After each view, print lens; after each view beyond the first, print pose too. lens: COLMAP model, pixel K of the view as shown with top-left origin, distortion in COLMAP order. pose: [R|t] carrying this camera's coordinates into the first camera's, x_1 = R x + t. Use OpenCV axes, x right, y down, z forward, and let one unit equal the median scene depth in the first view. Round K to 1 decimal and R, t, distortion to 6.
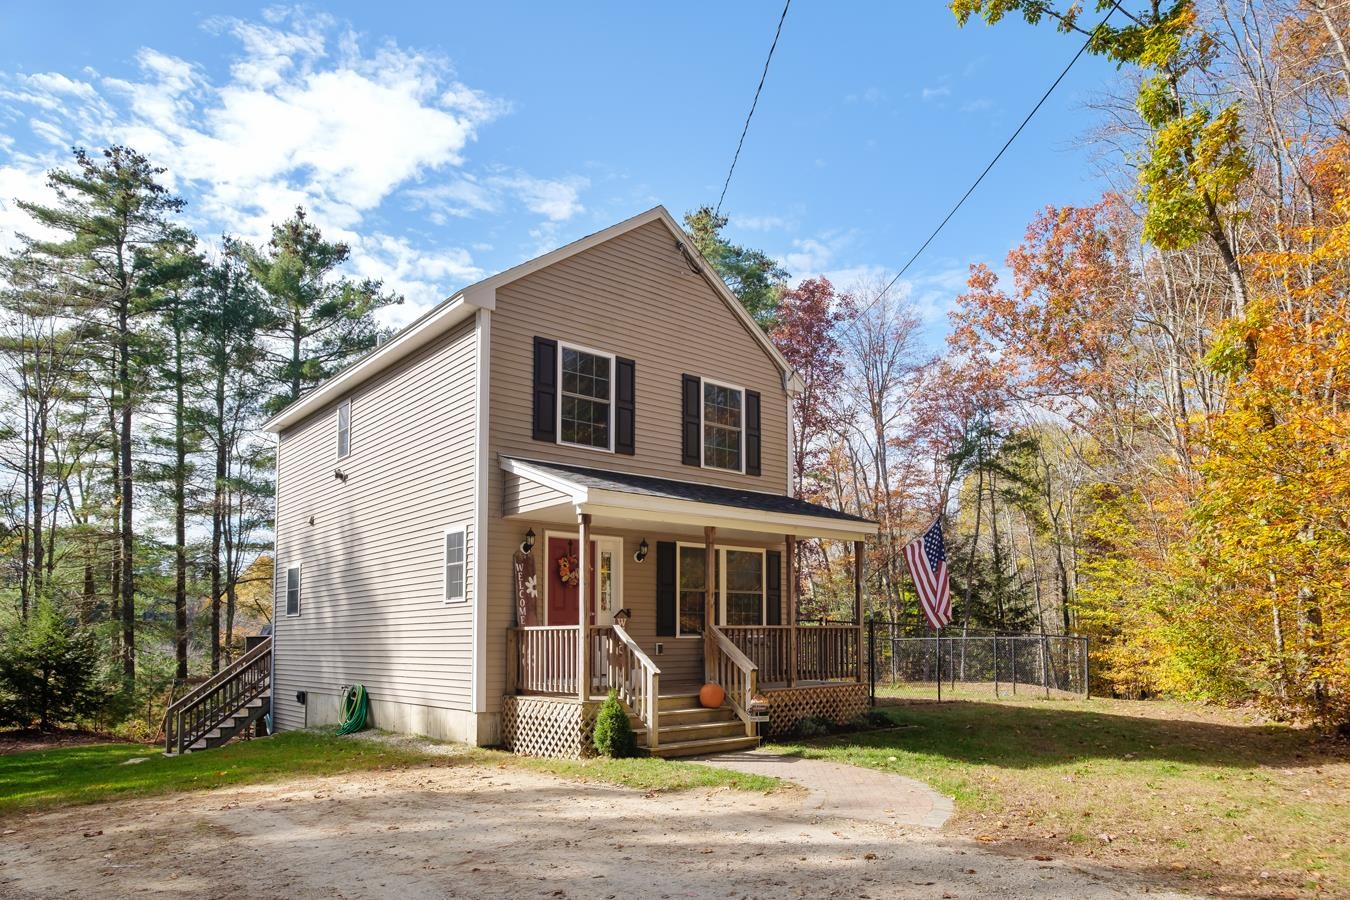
lens RADIAL K [[842.8, 0, 677.5], [0, 842.8, 463.2], [0, 0, 1]] dist [0.054636, -0.072528]
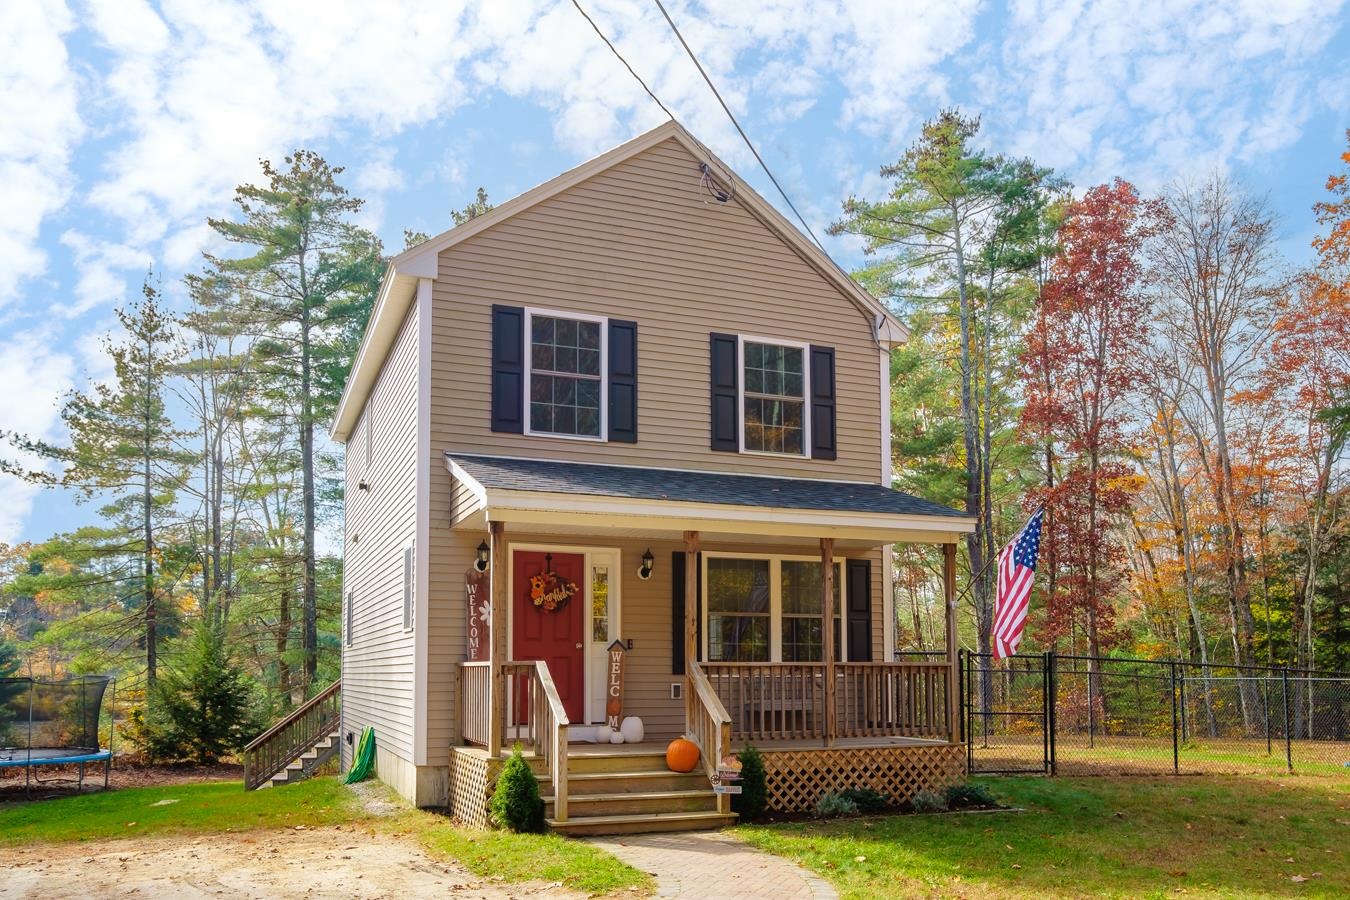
lens RADIAL K [[1027.2, 0, 675.0], [0, 1027.2, 450.0], [0, 0, 1]] dist [0.028326, -0.002617]
pose [[0.945723, -0.059487, -0.319483, 0.278166], [0.057576, 0.998222, -0.015431, 0.013685], [0.319833, -0.003801, 0.947466, 0.105162]]
